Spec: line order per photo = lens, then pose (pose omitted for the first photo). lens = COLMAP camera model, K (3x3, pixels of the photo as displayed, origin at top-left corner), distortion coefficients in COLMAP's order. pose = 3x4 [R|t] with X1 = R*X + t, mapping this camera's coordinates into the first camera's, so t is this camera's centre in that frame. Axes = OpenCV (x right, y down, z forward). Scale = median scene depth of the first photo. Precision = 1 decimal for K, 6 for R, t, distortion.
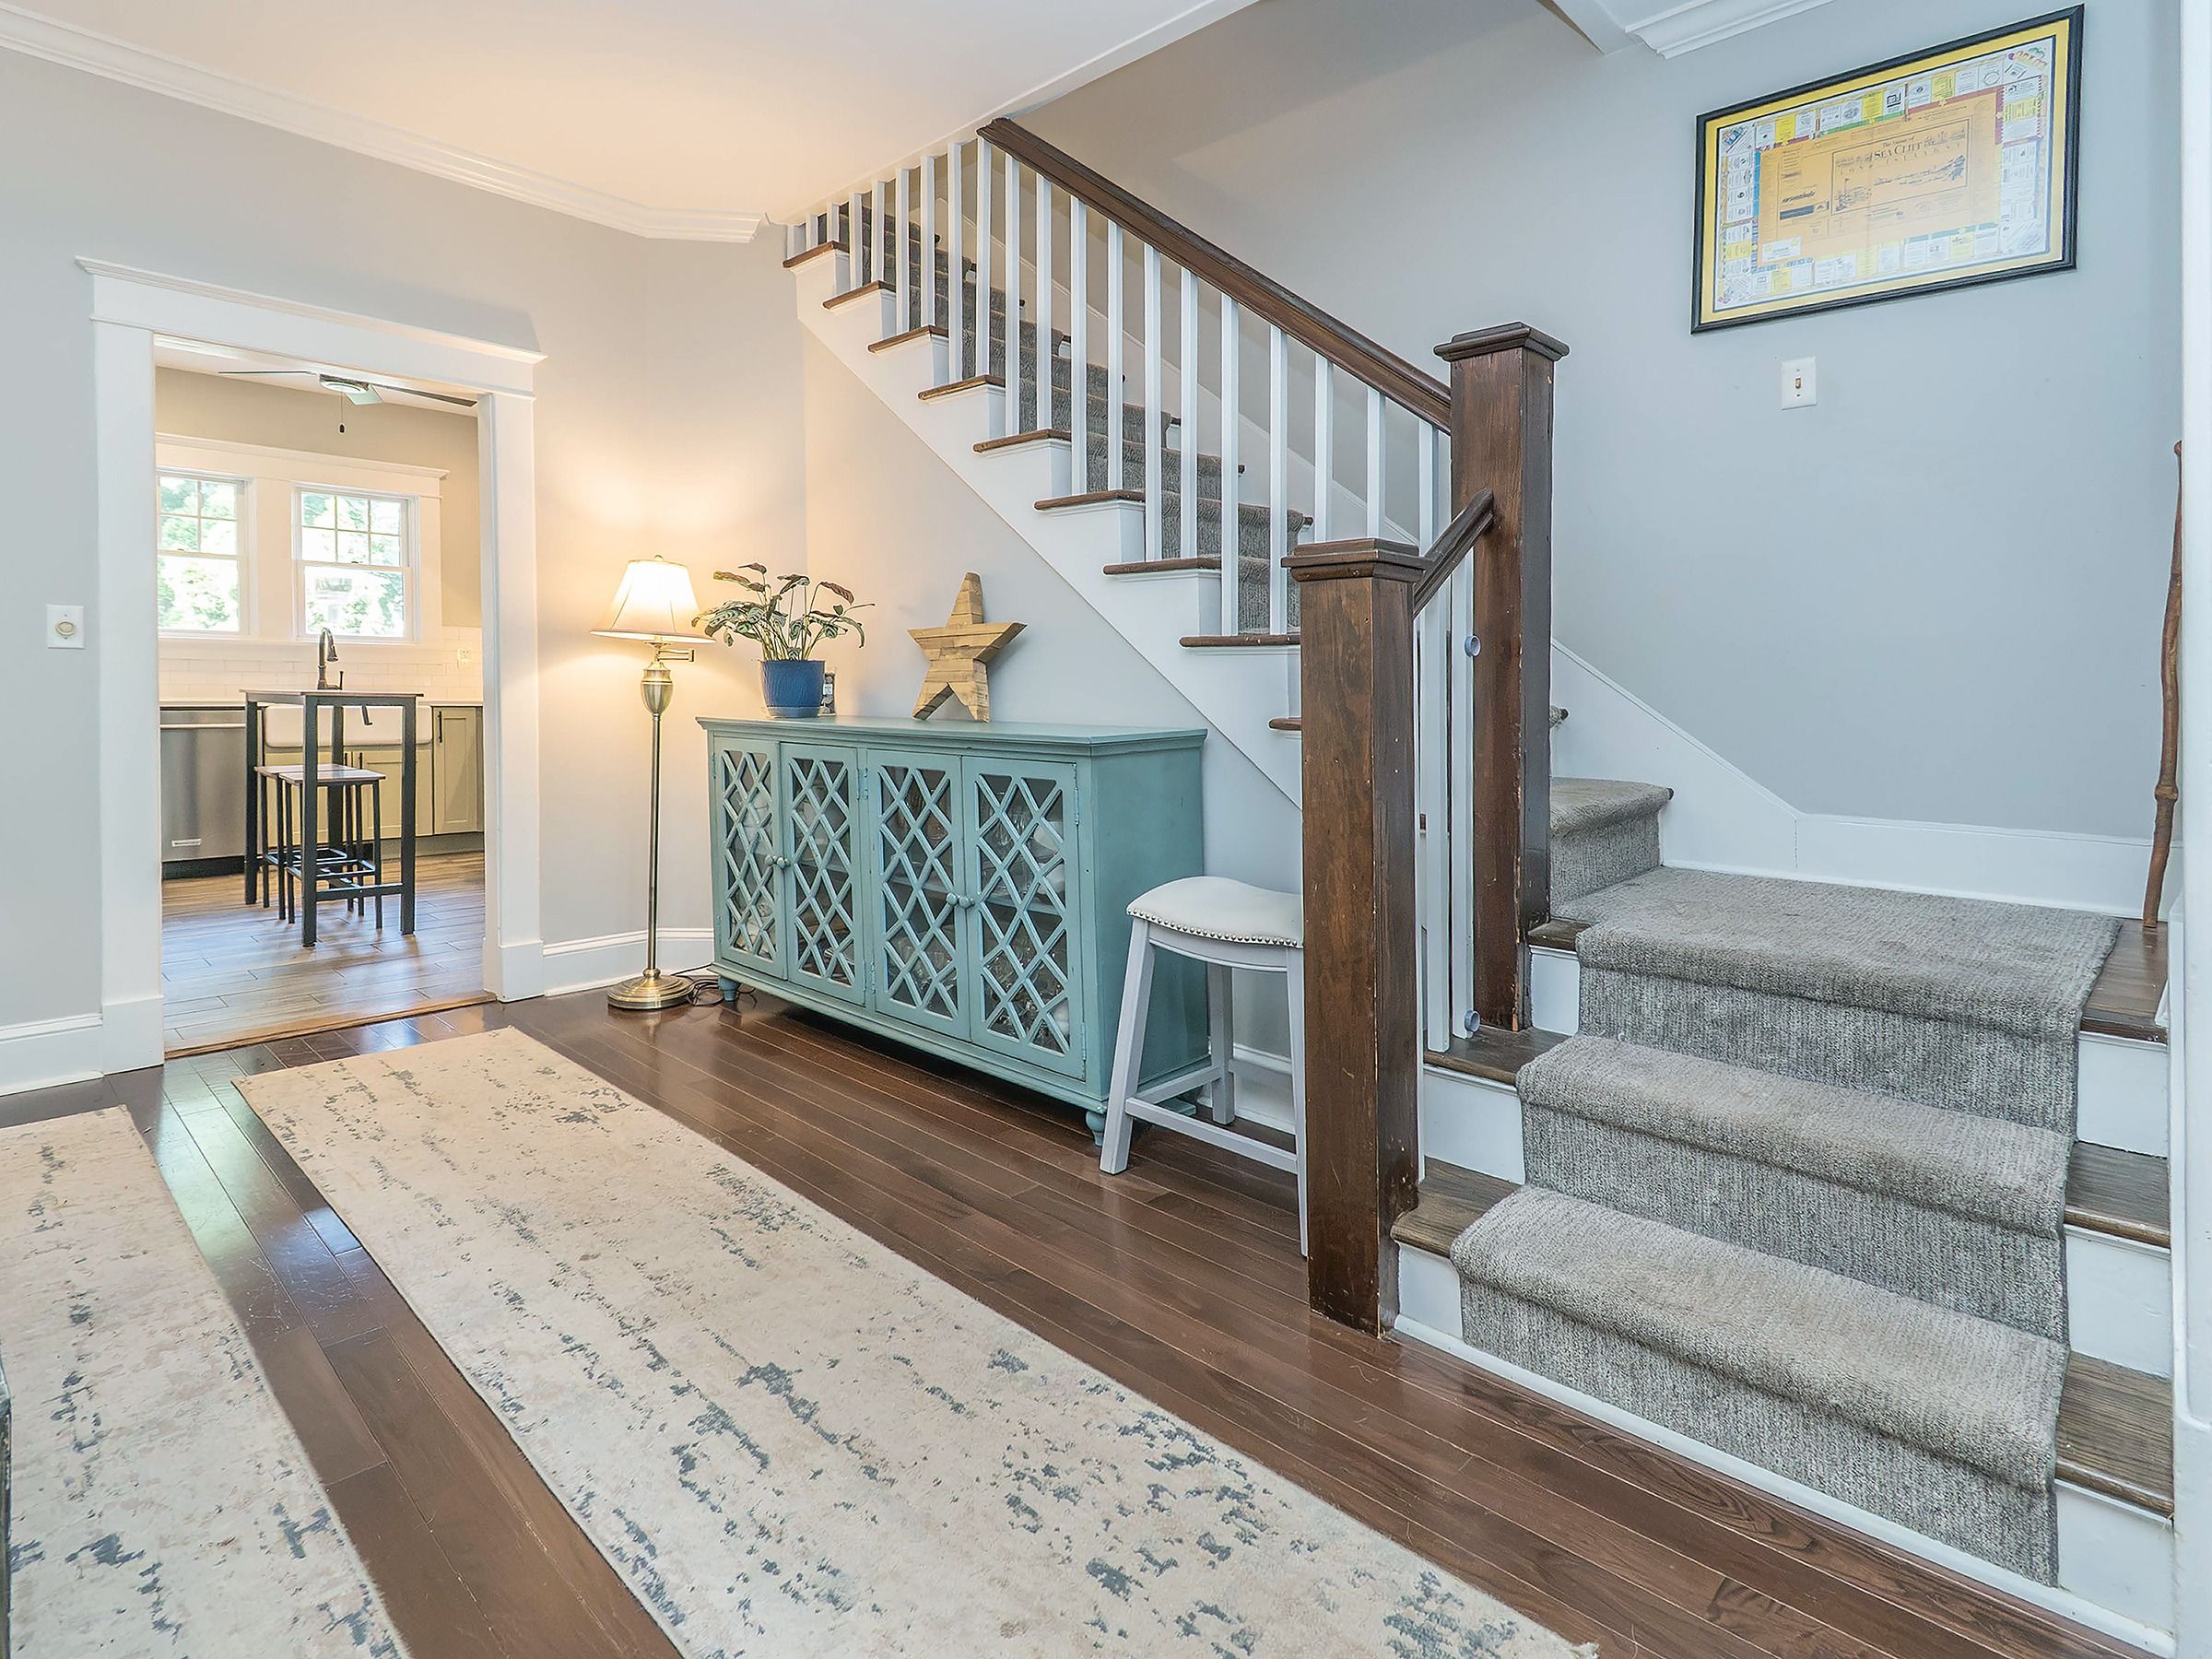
lens RADIAL K [[1153.9, 0, 1105.3], [0, 1153.9, 727.6], [0, 0, 1]] dist [0.005815, -0.001204]
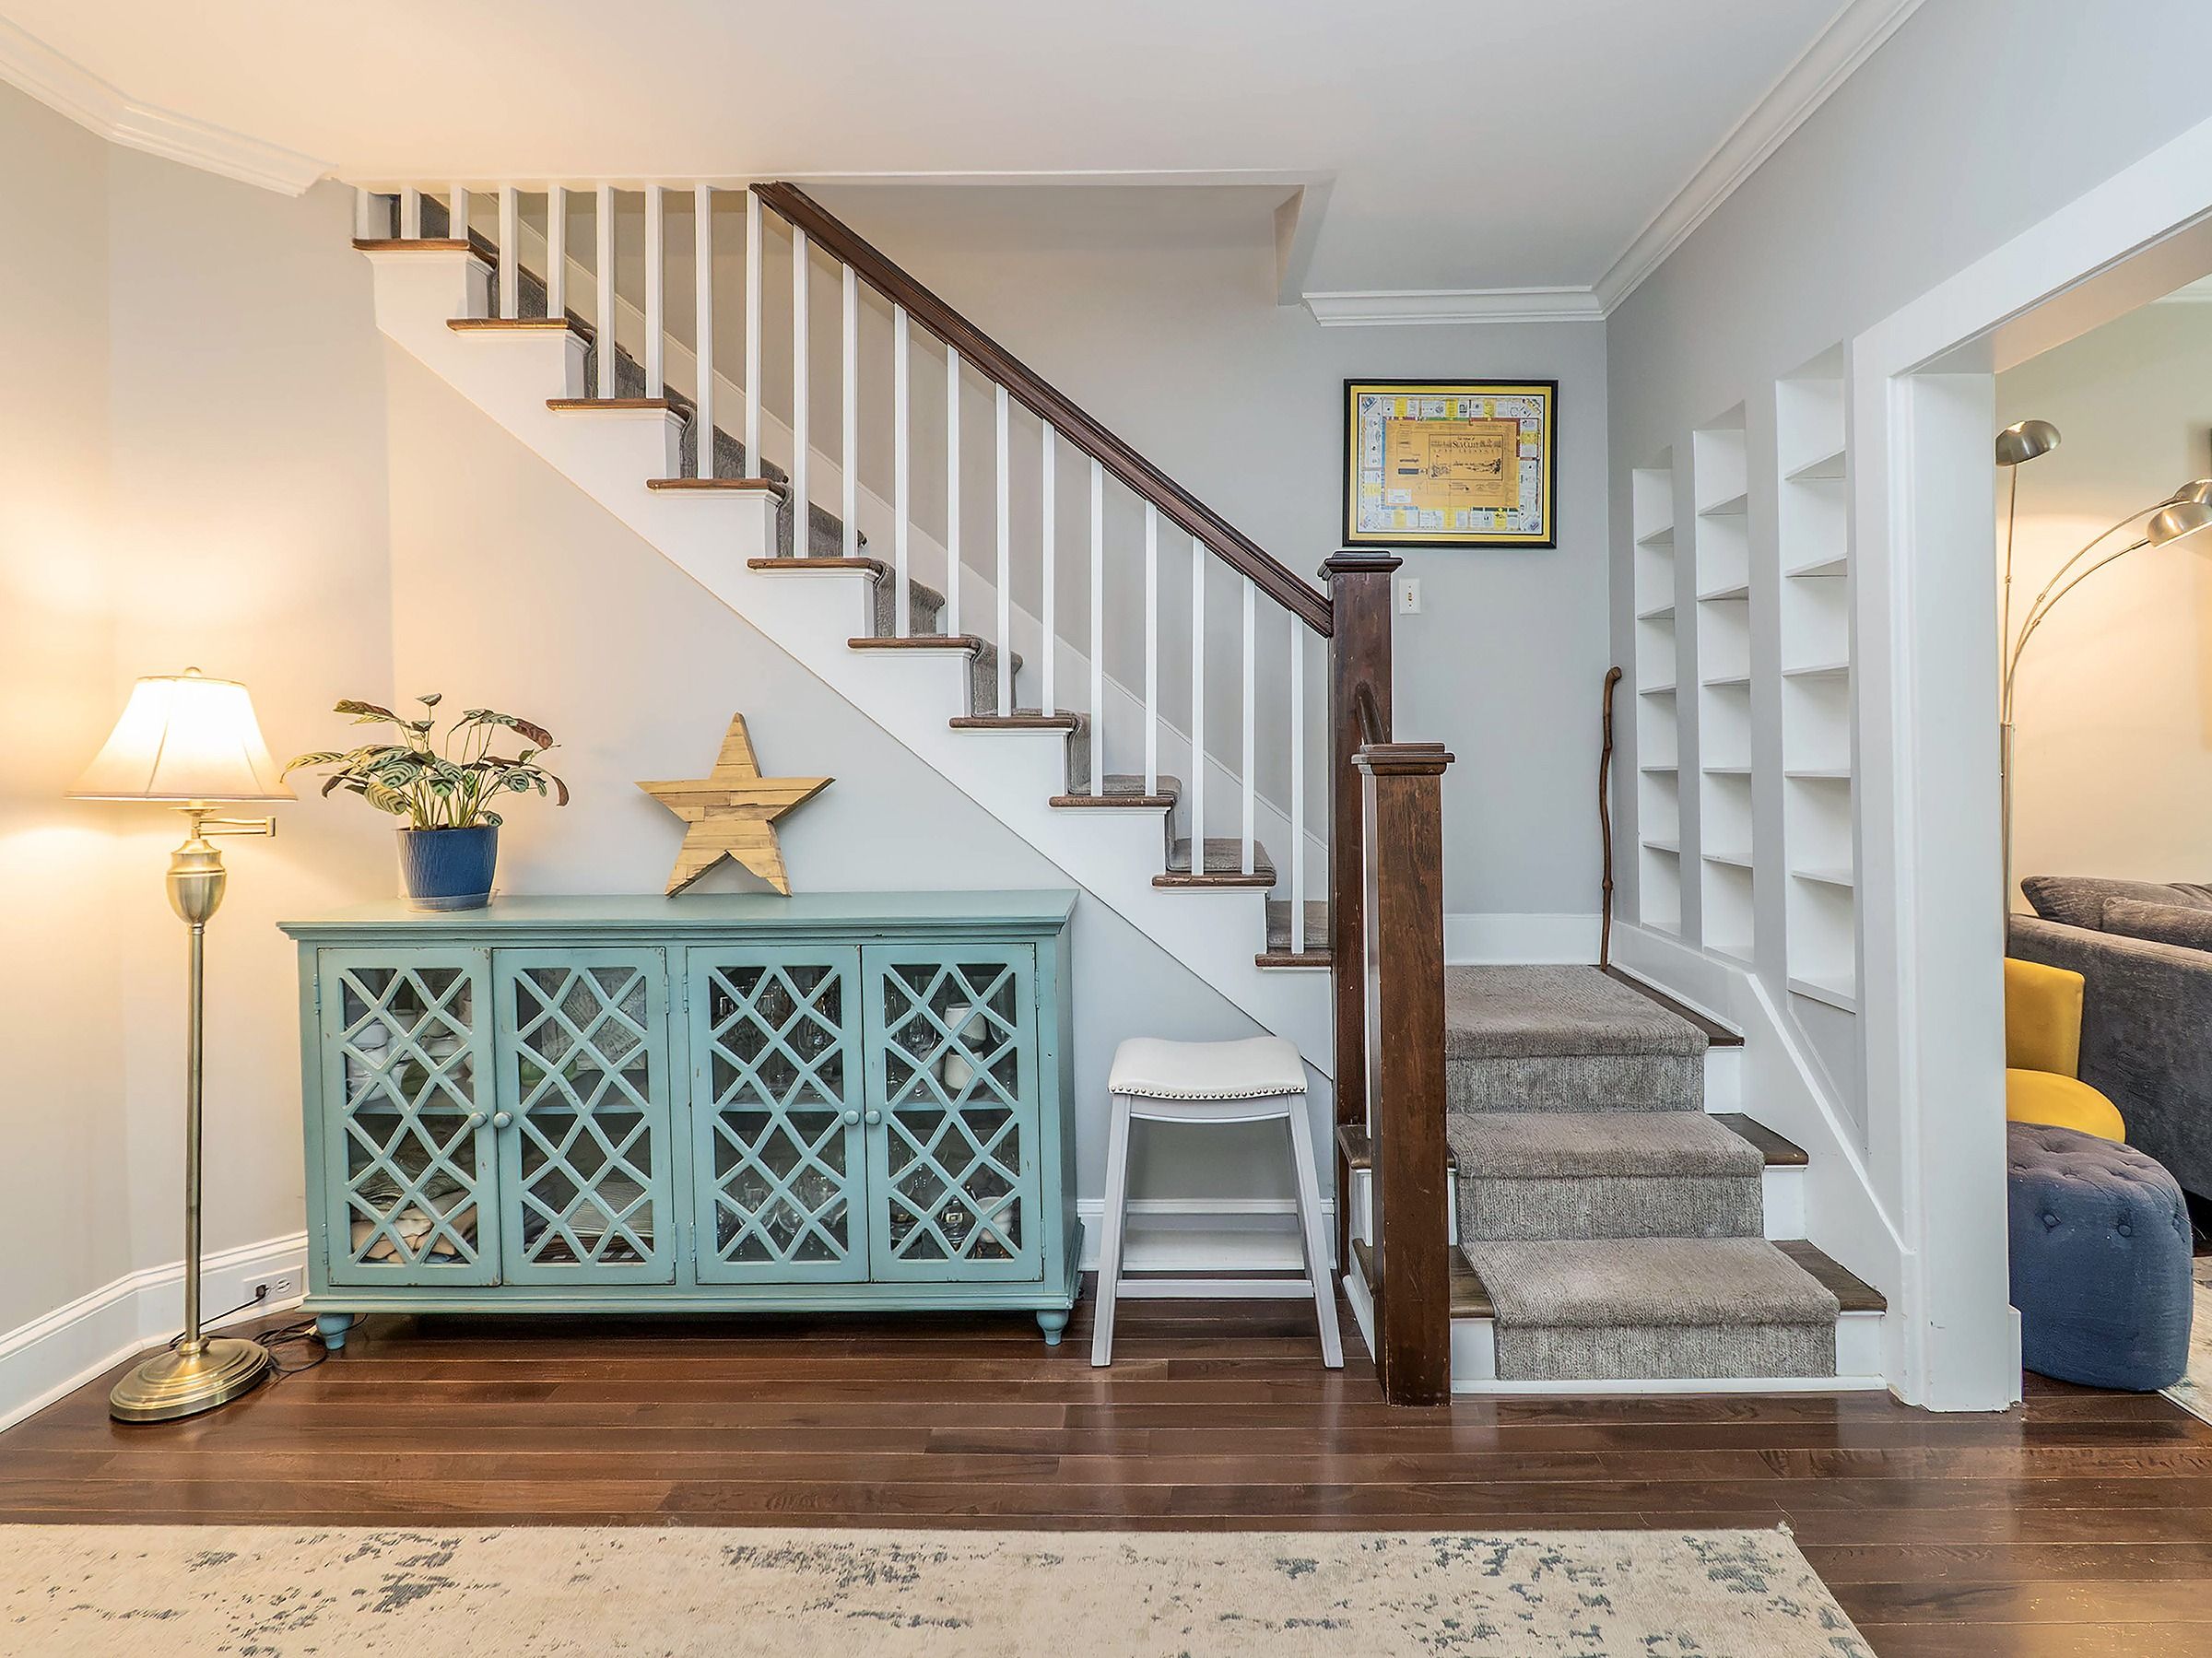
lens RADIAL K [[1174.9, 0, 1248.1], [0, 1174.9, 770.9], [0, 0, 1]] dist [0.009669, -0.002255]
pose [[0.702624, -0.010264, 0.711488, -0.549940], [0.027798, 0.999529, -0.013032, -0.086952], [-0.711019, 0.028935, 0.702578, 0.187595]]
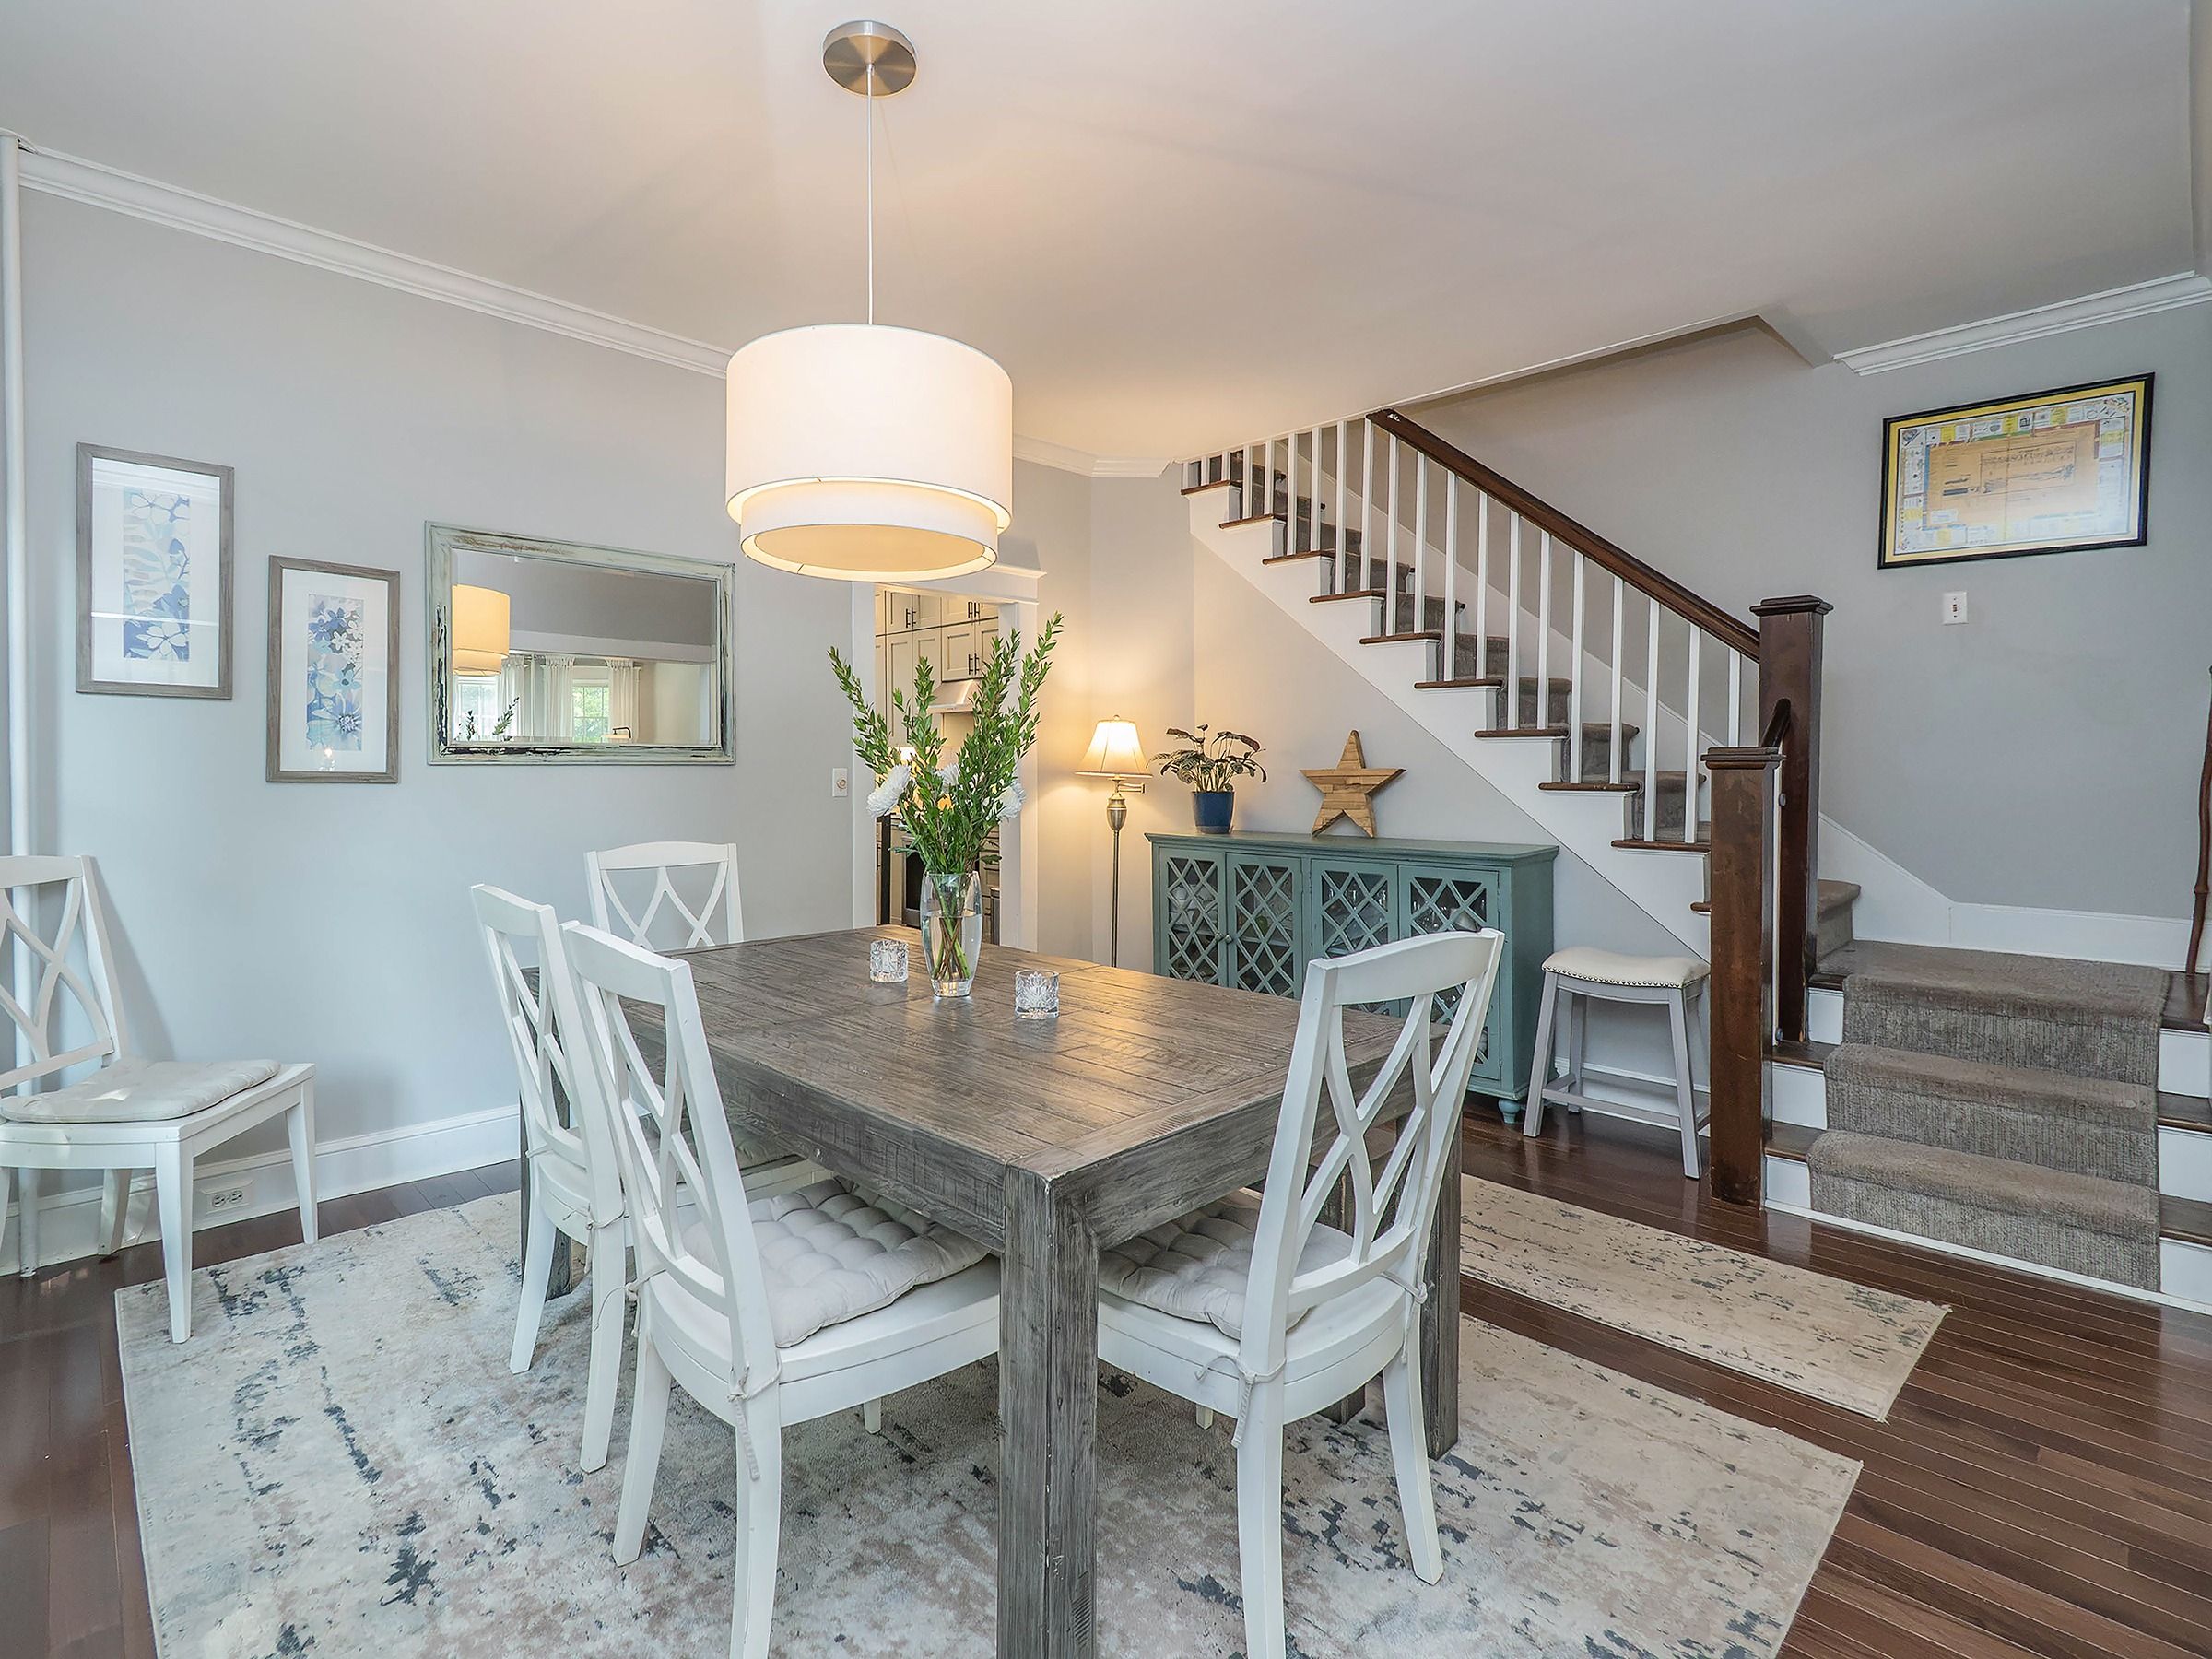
lens RADIAL K [[1224.9, 0, 1073.6], [0, 1224.9, 819.9], [0, 0, 1]] dist [0.000567, -0.001909]
pose [[0.999861, -0.001145, 0.016610, -0.576021], [0.000910, 0.999900, 0.014116, -0.057007], [-0.016625, -0.014099, 0.999762, -0.566365]]
